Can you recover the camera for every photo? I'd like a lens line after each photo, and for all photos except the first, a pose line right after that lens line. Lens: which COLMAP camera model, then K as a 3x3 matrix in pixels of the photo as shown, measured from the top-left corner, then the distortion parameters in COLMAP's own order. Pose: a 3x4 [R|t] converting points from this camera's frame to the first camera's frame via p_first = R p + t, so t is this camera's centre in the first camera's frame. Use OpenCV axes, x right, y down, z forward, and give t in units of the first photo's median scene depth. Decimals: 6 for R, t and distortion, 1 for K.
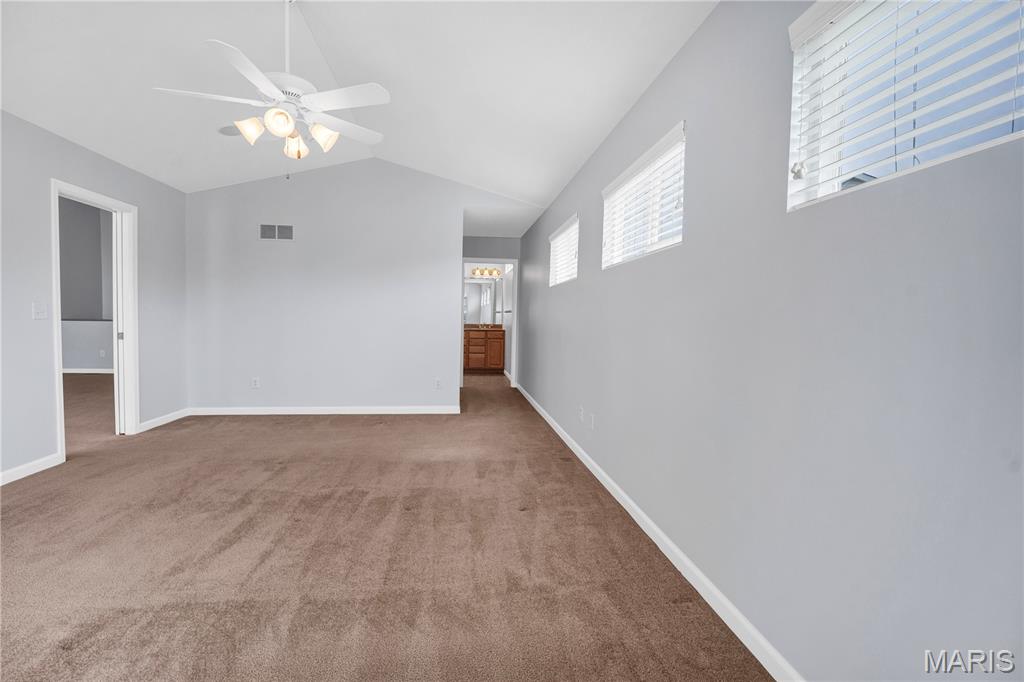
lens RADIAL K [[463.2, 0, 512.5], [0, 463.2, 340.3], [0, 0, 1]] dist [-0.002958, 0.000344]
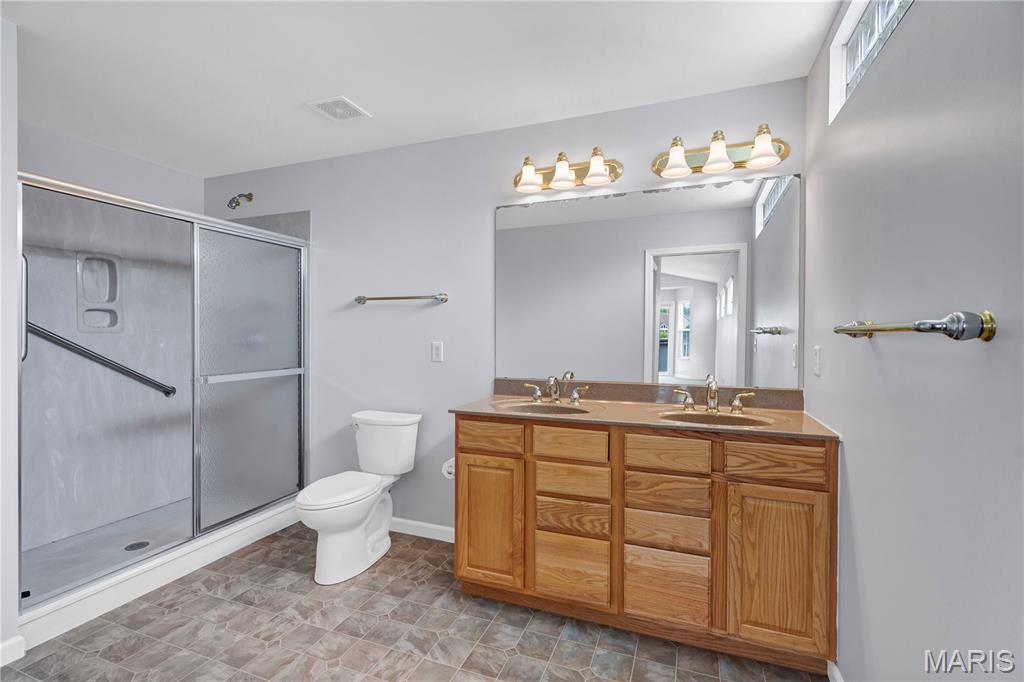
lens RADIAL K [[463.2, 0, 512.6], [0, 463.2, 339.4], [0, 0, 1]] dist [-0.002958, 0.000344]
pose [[0.881459, -0.009808, -0.472160, -0.040851], [-0.009032, 0.999251, -0.037619, -0.050968], [0.472175, 0.037424, 0.880710, 0.791151]]
